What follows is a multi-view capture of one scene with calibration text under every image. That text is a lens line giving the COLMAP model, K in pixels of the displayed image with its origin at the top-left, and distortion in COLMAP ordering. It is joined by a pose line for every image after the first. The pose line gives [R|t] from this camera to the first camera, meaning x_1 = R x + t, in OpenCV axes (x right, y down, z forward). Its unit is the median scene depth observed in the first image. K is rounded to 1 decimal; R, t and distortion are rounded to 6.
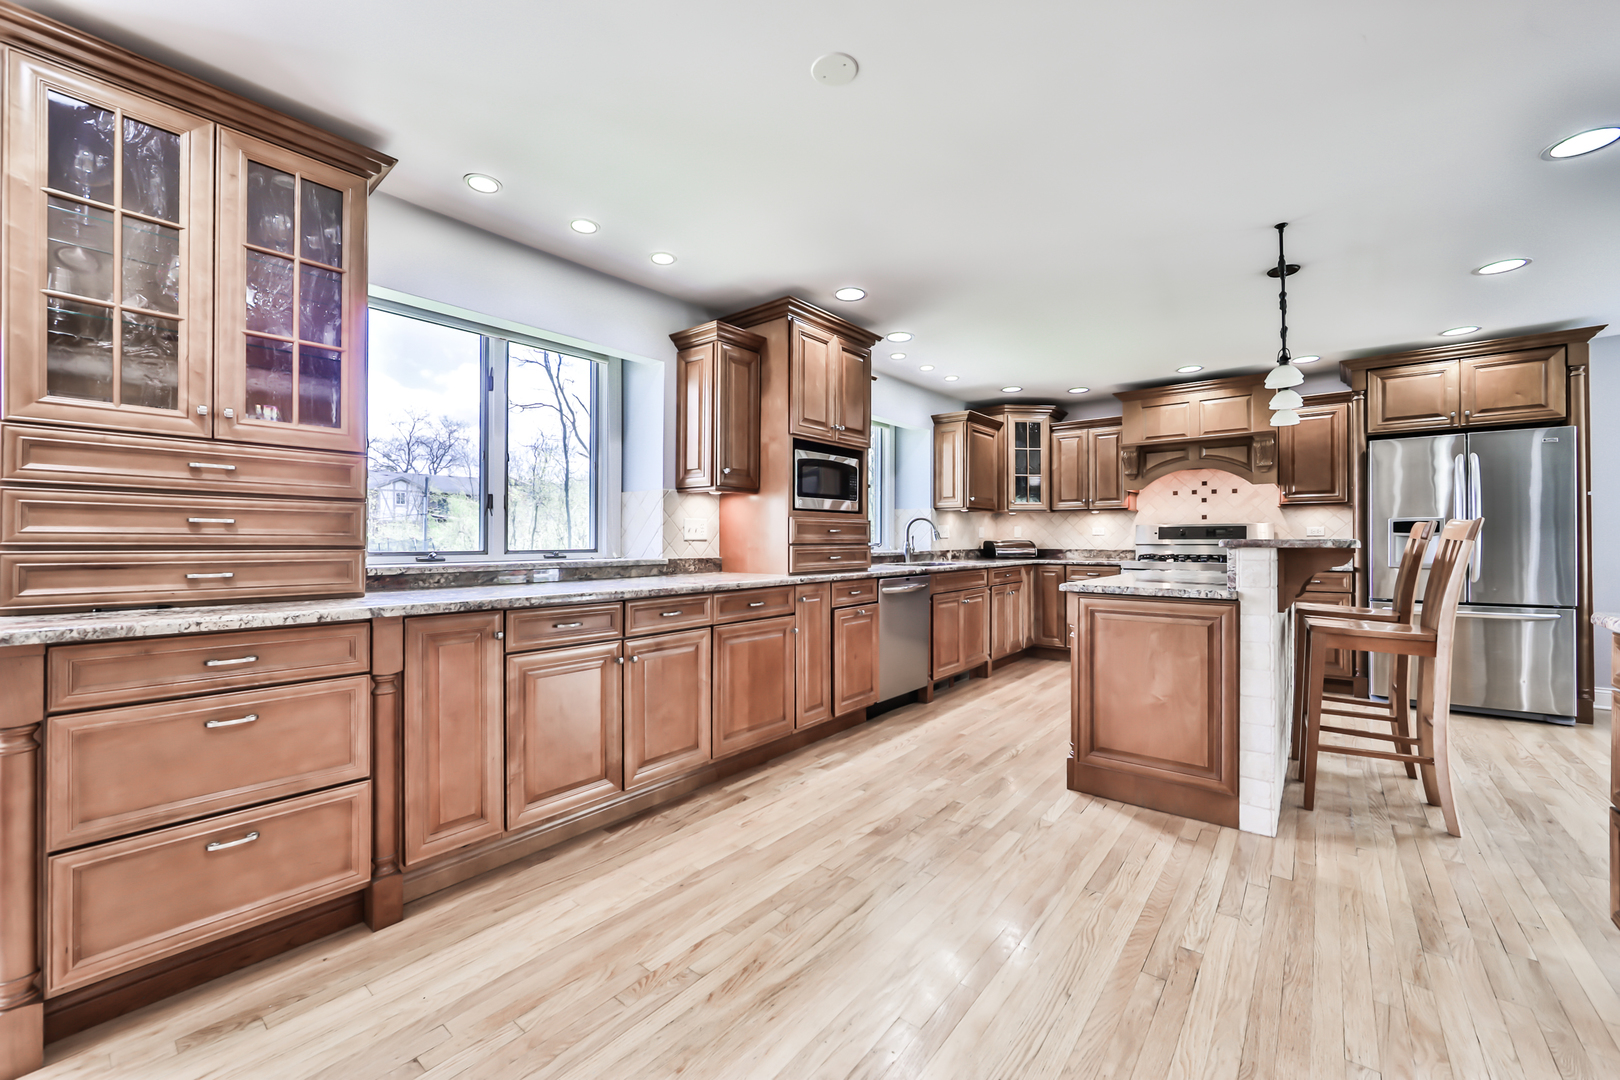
lens RADIAL K [[635.1, 0, 800.6], [0, 635.1, 539.3], [0, 0, 1]] dist [-0.006229, 0.000496]
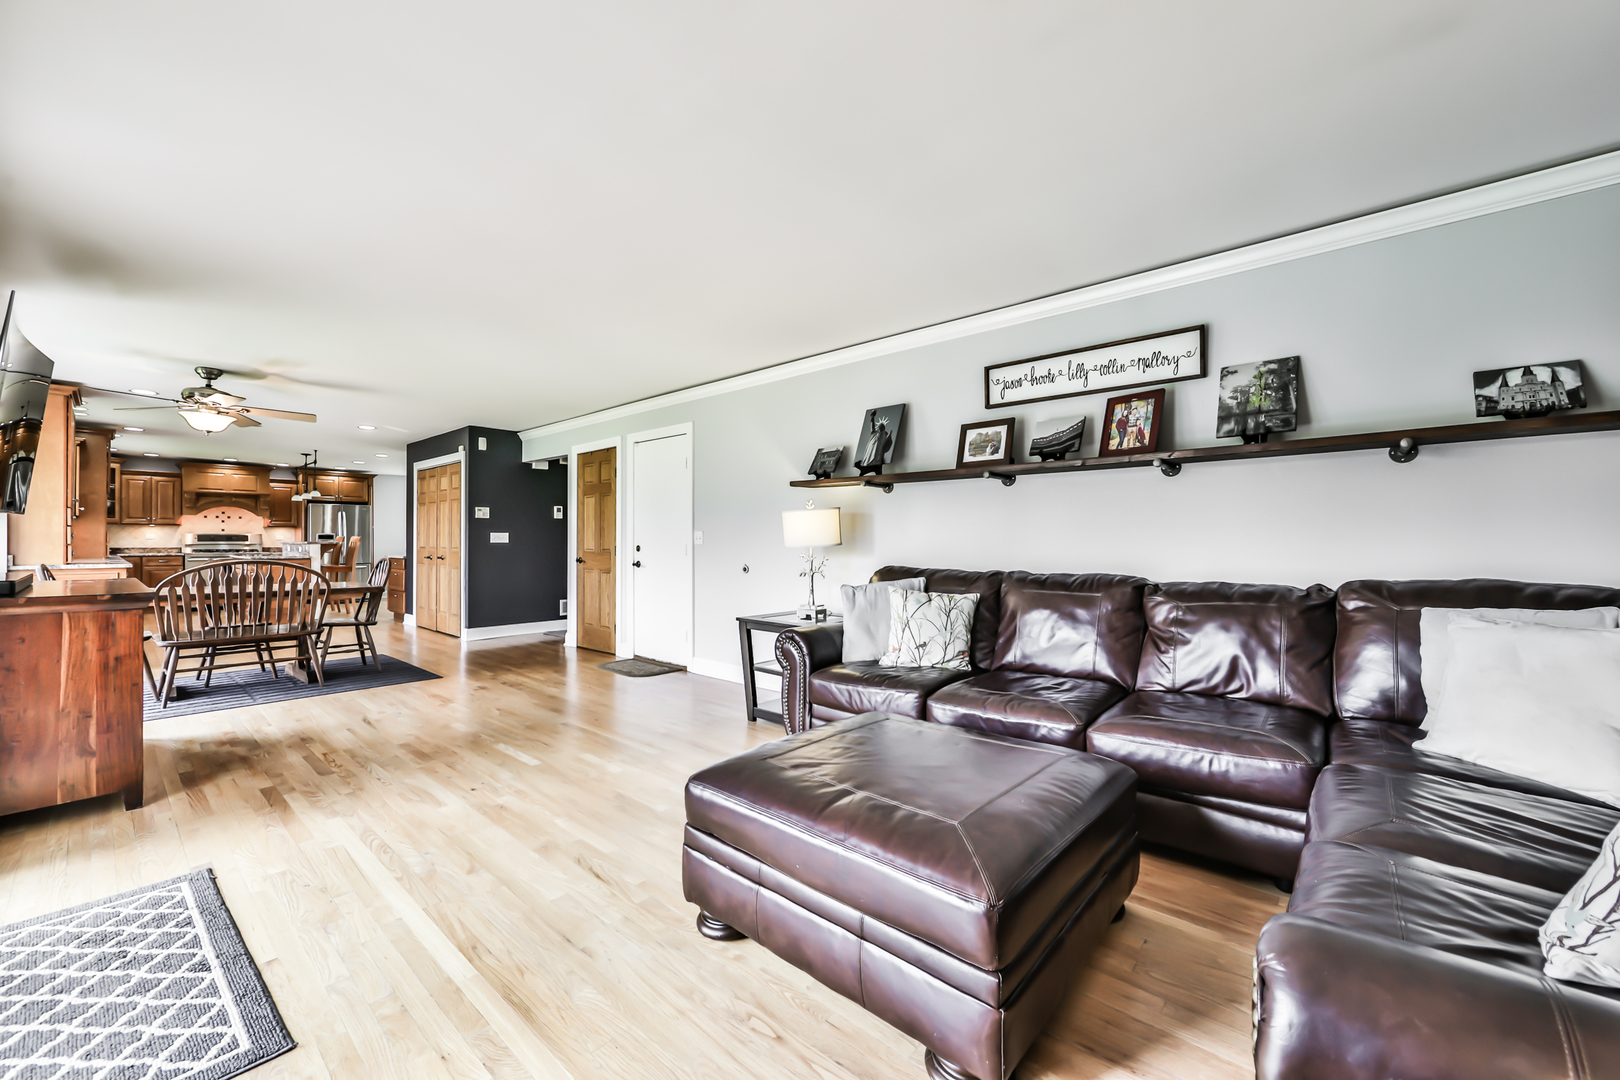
lens RADIAL K [[635.1, 0, 800.6], [0, 635.1, 539.3], [0, 0, 1]] dist [-0.006229, 0.000496]
pose [[0.040429, 0.004102, 0.999174, -1.343929], [-0.002225, 0.999989, -0.004015, -0.003218], [-0.999180, -0.002061, 0.040438, -0.928989]]
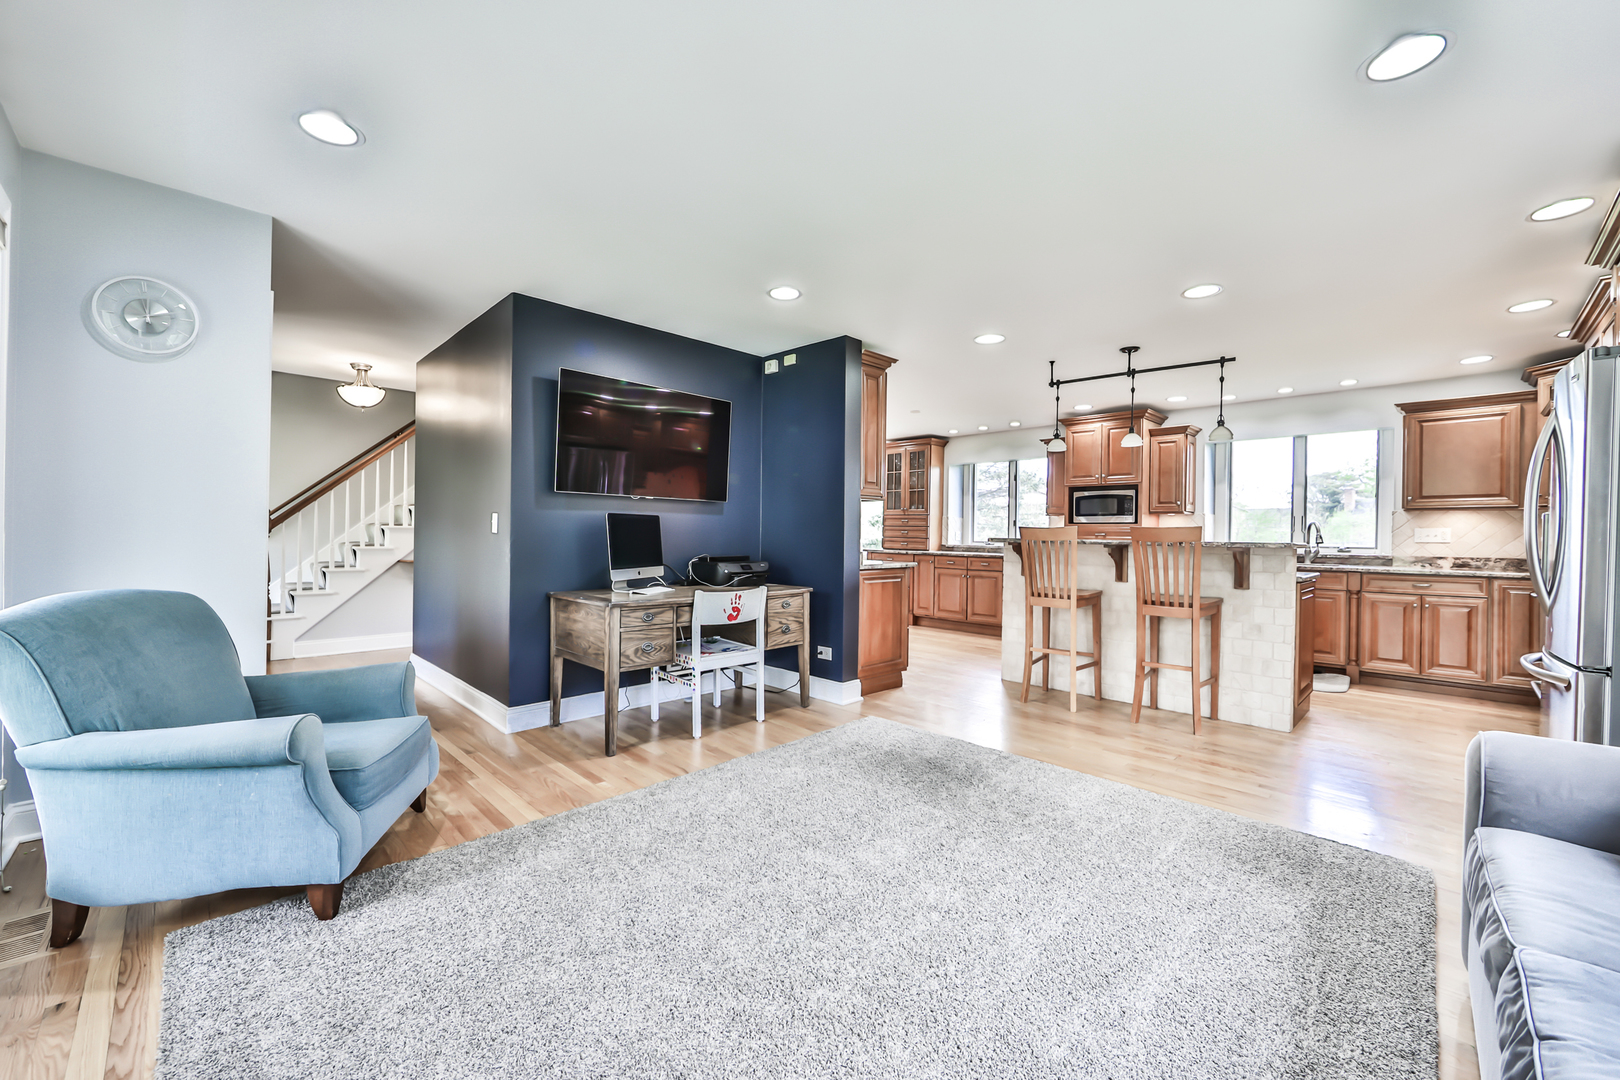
lens RADIAL K [[633.3, 0, 810.0], [0, 633.3, 540.0], [0, 0, 1]] dist [-0.000973, 0.000228]
pose [[-0.102144, 0.007927, -0.994738, 1.359935], [-0.014413, 0.999851, 0.009448, -0.001564], [0.994665, 0.015302, -0.102015, 0.266500]]
